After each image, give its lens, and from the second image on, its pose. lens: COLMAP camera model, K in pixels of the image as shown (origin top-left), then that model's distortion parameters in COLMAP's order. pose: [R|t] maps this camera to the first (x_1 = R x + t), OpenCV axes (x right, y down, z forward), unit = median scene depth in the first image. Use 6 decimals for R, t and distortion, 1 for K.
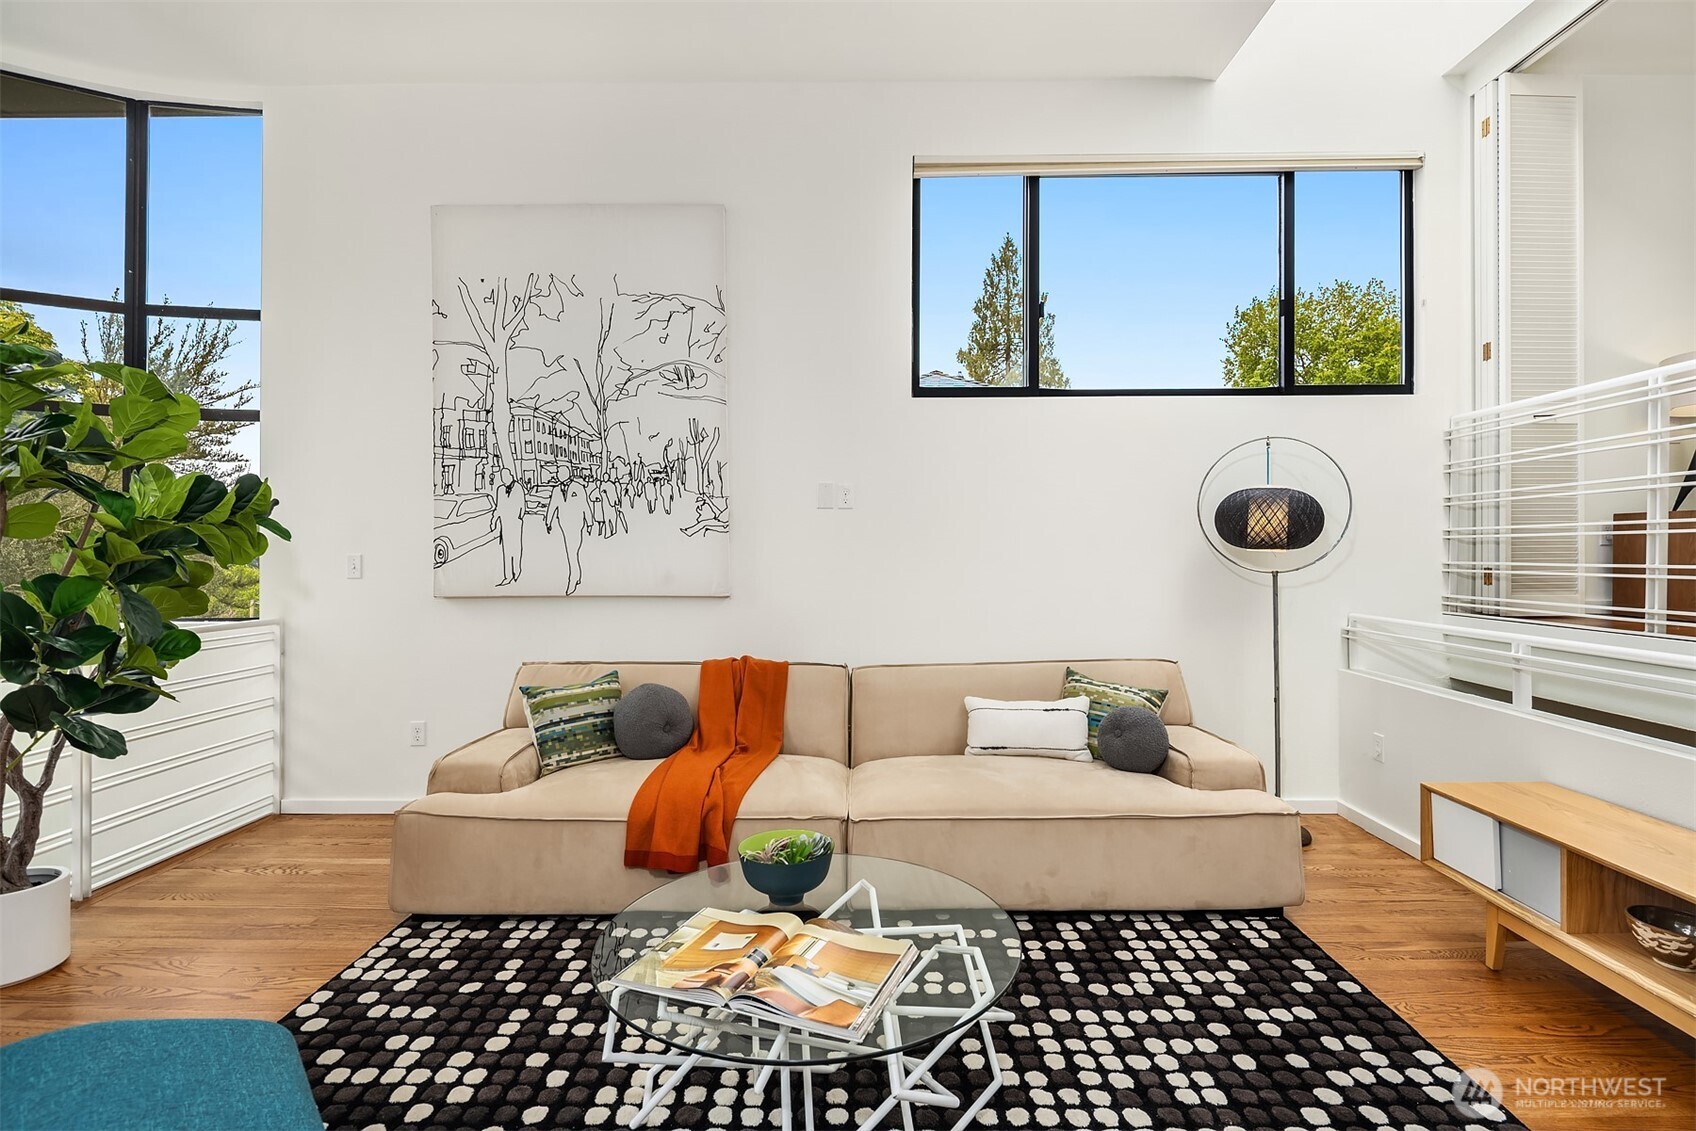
lens RADIAL K [[810.1, 0, 850.8], [0, 810.1, 555.1], [0, 0, 1]] dist [-0.001378, -0.000449]
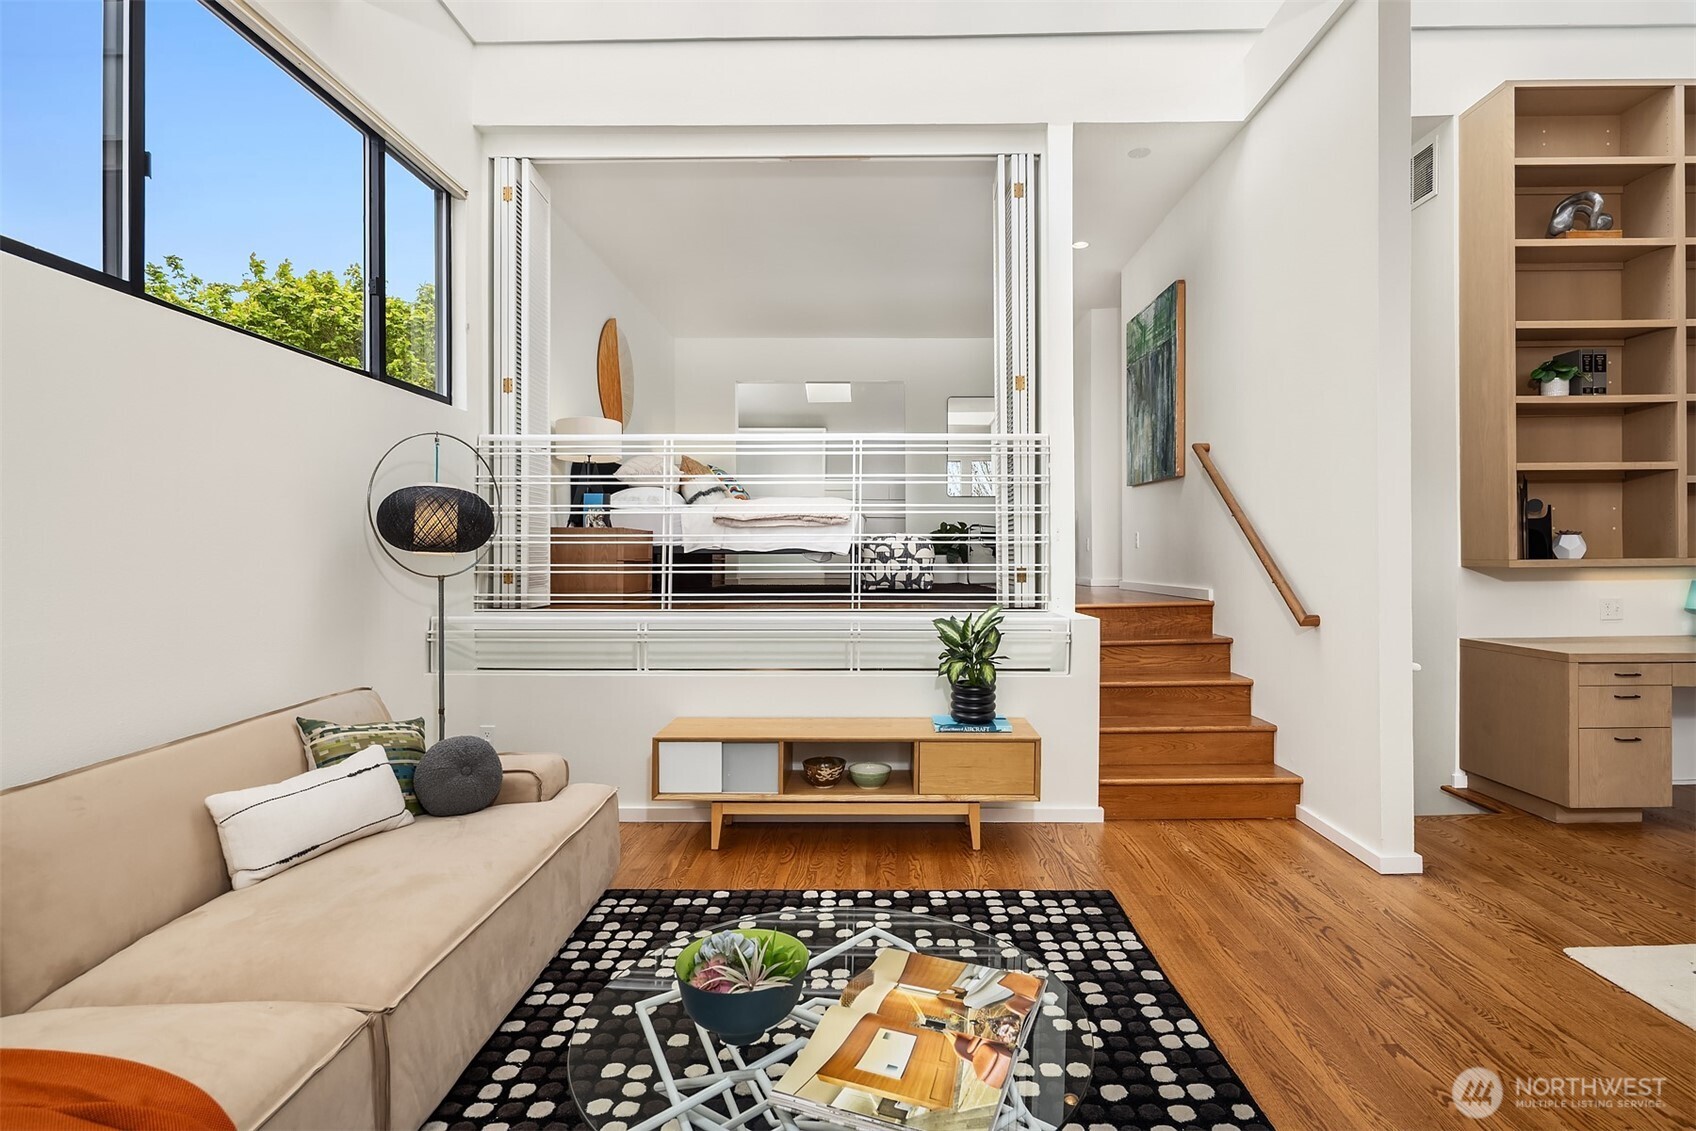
lens RADIAL K [[869.1, 0, 848.0], [0, 869.1, 565.5], [0, 0, 1]] dist [0.000606, -0.000107]
pose [[-0.007801, -0.010476, 0.999915, -0.528844], [0.003629, 0.999938, 0.010504, -0.000606], [-0.999963, 0.003711, -0.007763, 0.565387]]
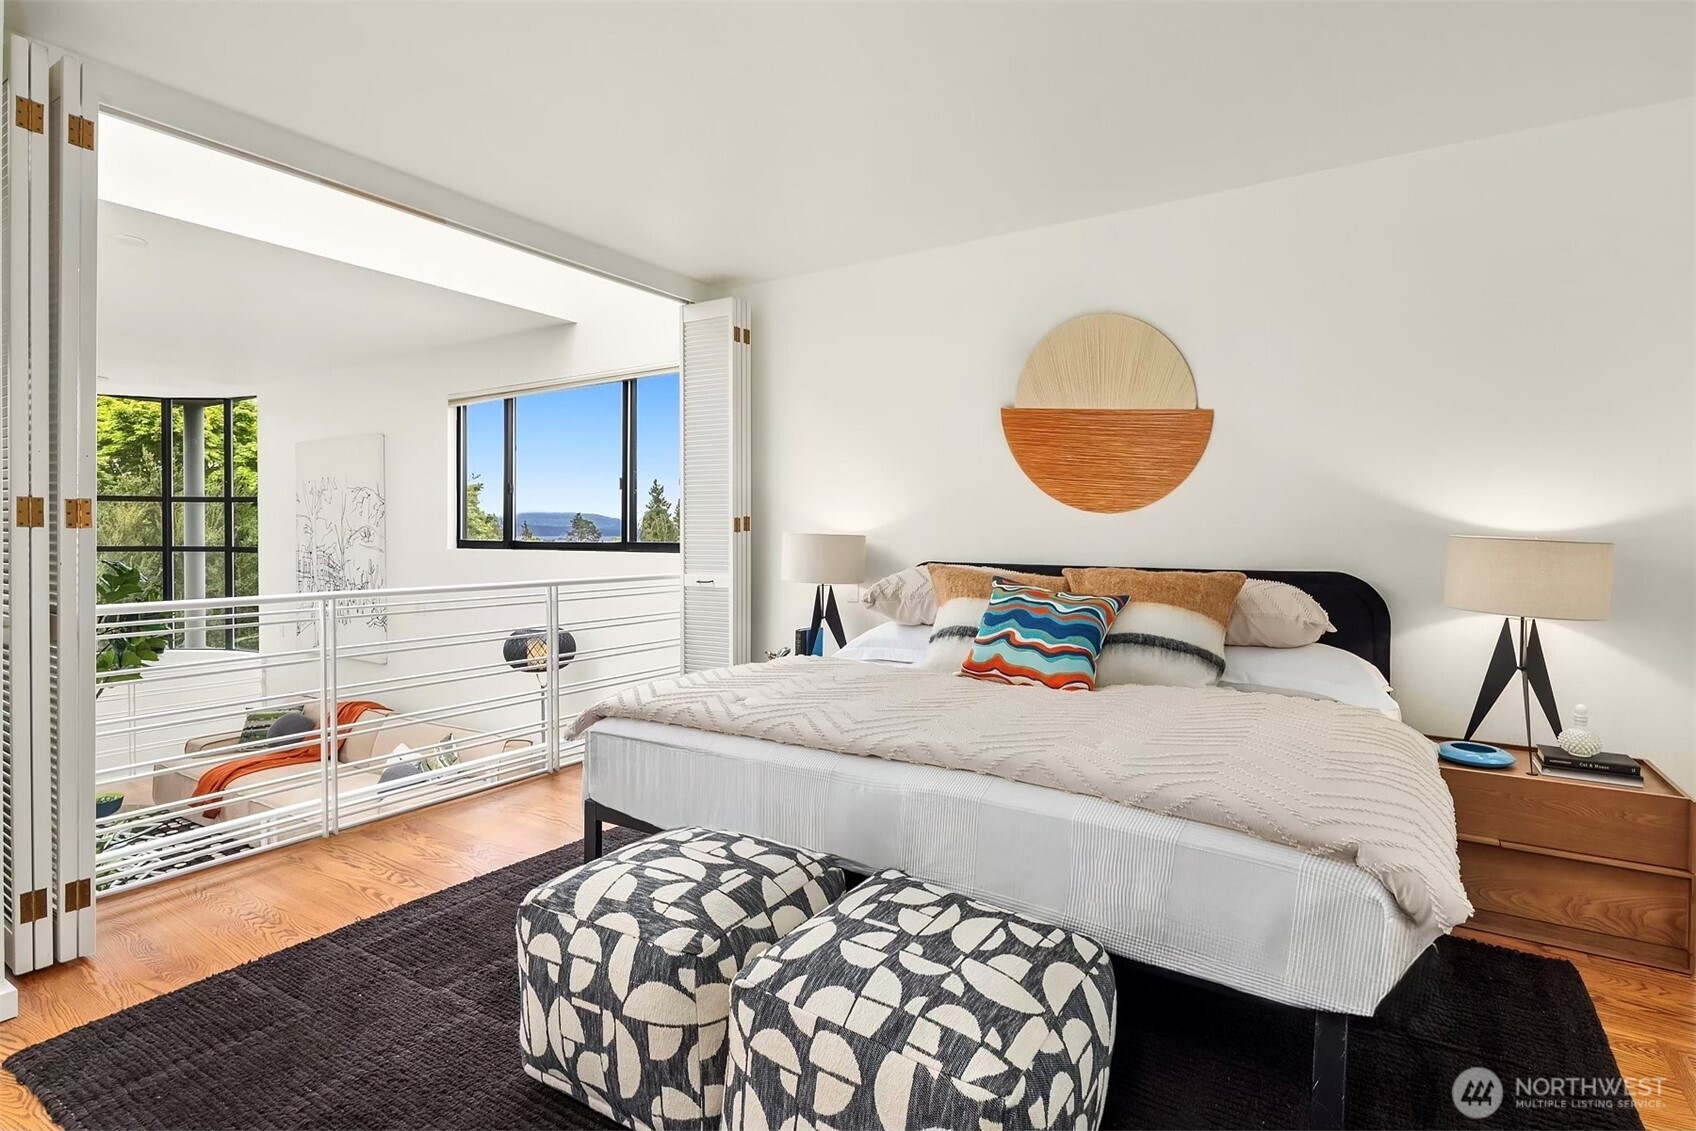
lens RADIAL K [[827.1, 0, 848.9], [0, 827.1, 543.0], [0, 0, 1]] dist [-0.002033, -0.000411]
pose [[0.855497, 0.011511, -0.517680, 1.942079], [-0.008508, 0.999930, 0.008175, -0.278118], [0.517738, -0.002589, 0.855535, 0.030321]]
